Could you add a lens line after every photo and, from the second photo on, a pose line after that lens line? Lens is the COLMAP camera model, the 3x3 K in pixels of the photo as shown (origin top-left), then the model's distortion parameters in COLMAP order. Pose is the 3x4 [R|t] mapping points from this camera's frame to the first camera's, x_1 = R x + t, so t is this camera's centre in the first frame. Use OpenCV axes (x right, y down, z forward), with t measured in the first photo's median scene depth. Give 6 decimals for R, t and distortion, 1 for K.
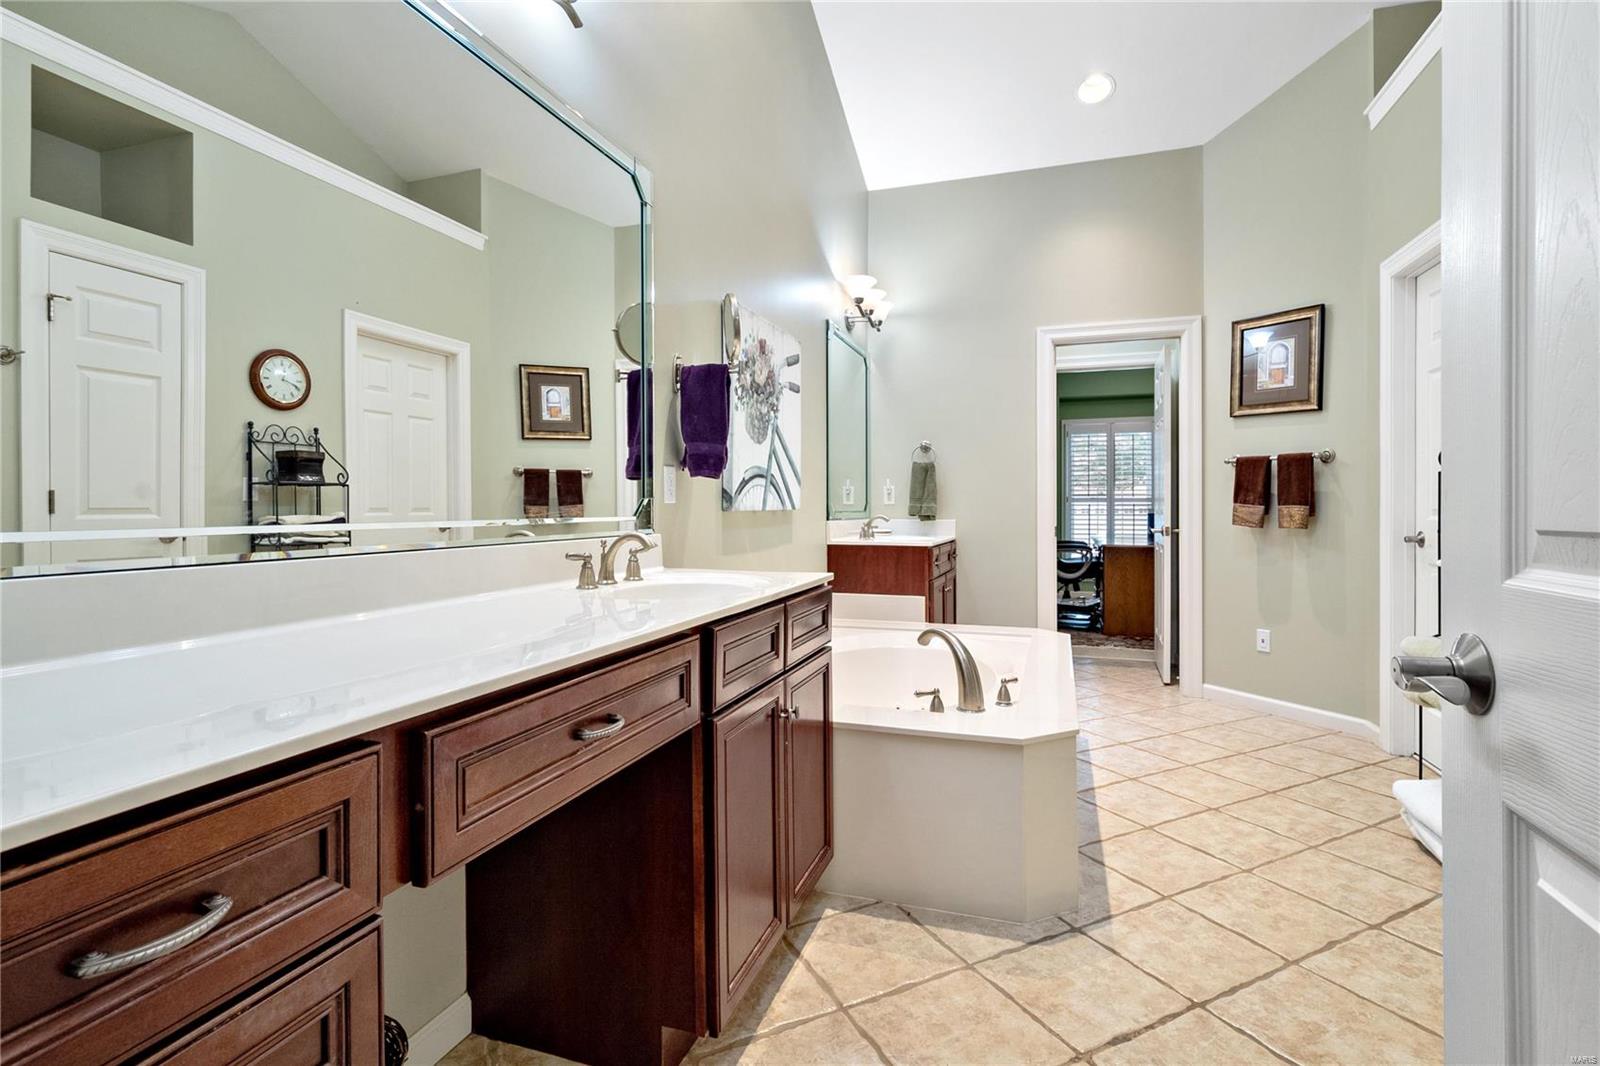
lens RADIAL K [[752.4, 0, 795.5], [0, 752.4, 517.6], [0, 0, 1]] dist [-0.004676, -0.001336]
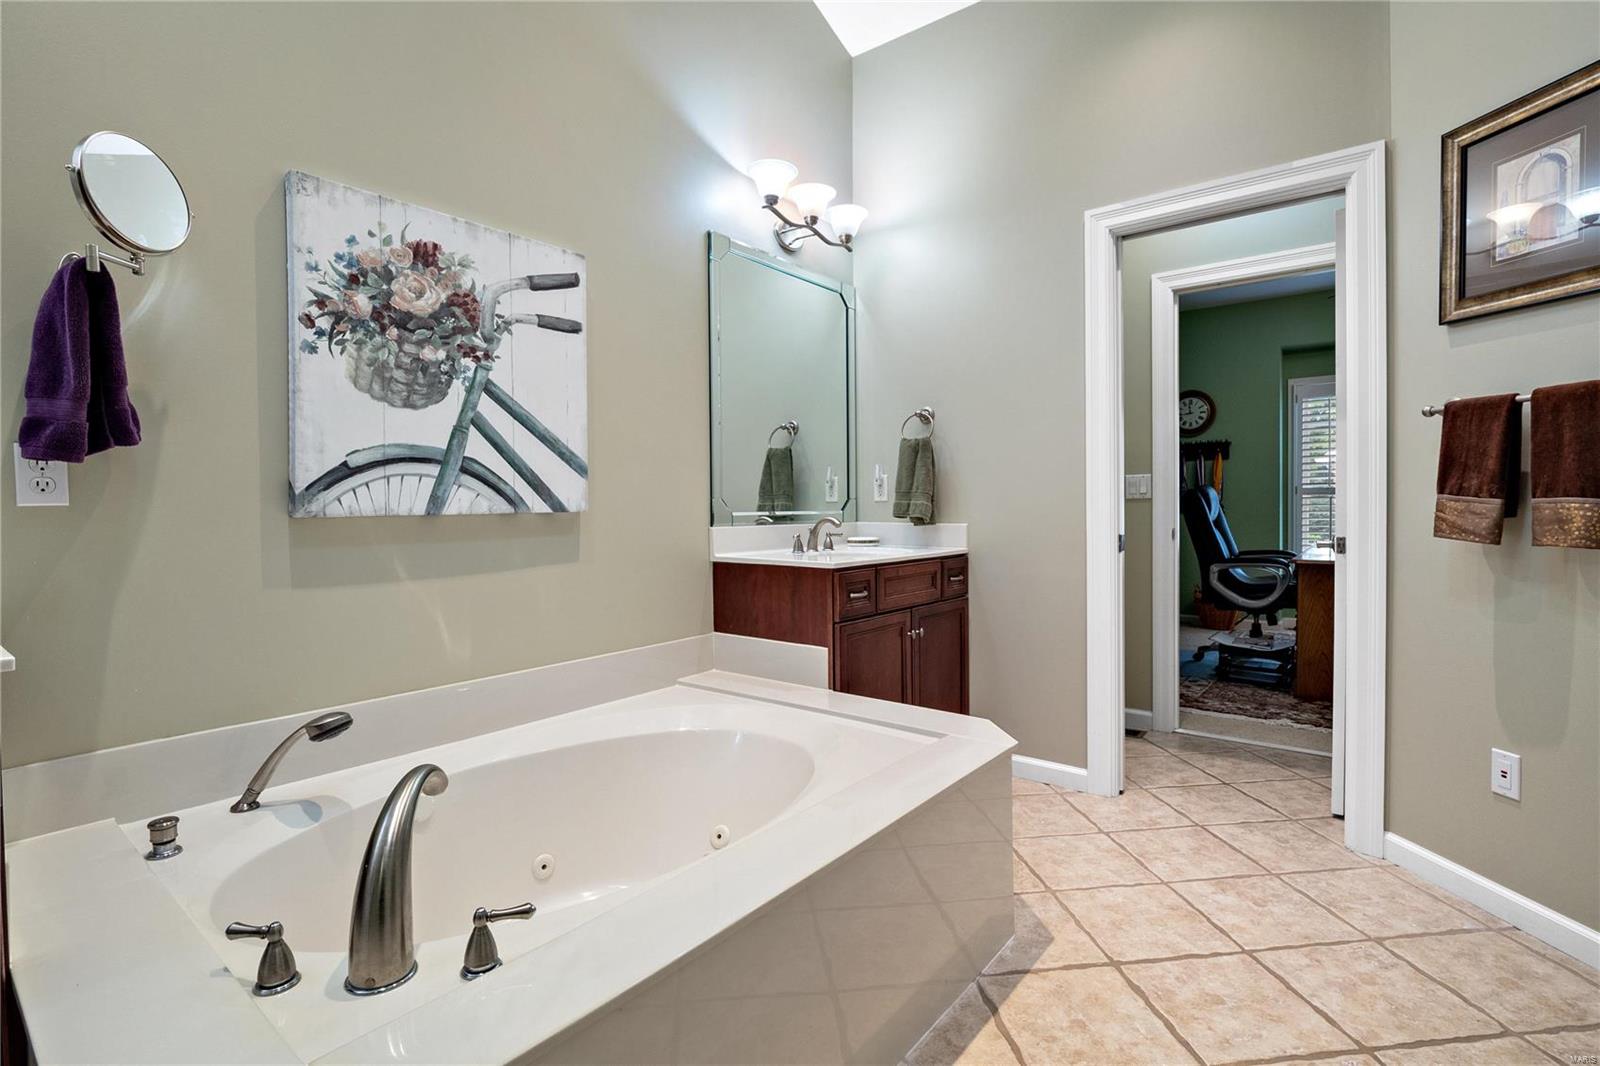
lens RADIAL K [[748.0, 0, 799.5], [0, 748.0, 523.7], [0, 0, 1]] dist [-0.010237, 0.000215]
pose [[0.942390, 0.001554, -0.334512, 0.347567], [0.002646, 0.999923, 0.012099, -0.006500], [0.334505, -0.012287, 0.942314, 0.389637]]
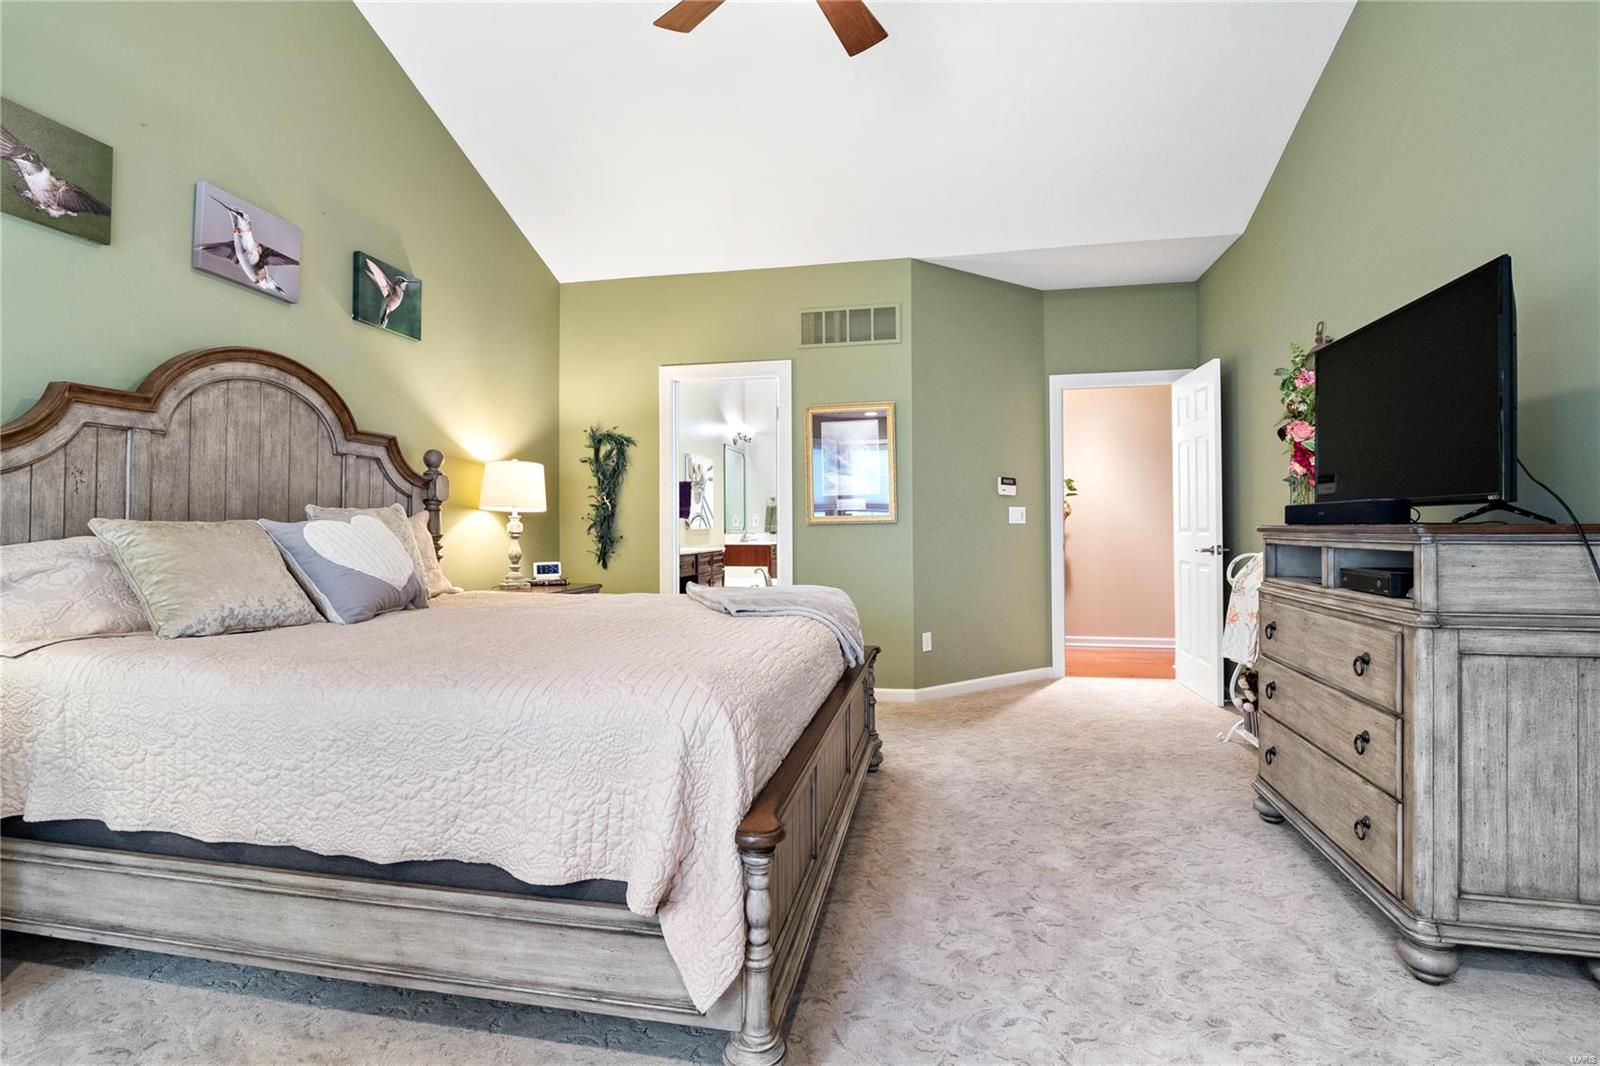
lens RADIAL K [[752.4, 0, 795.5], [0, 752.4, 517.6], [0, 0, 1]] dist [-0.004676, -0.001336]
pose [[0.991697, -0.001236, 0.128589, -0.036612], [0.004584, 0.999658, -0.025749, 0.014385], [-0.128513, 0.026125, 0.991364, -1.242490]]
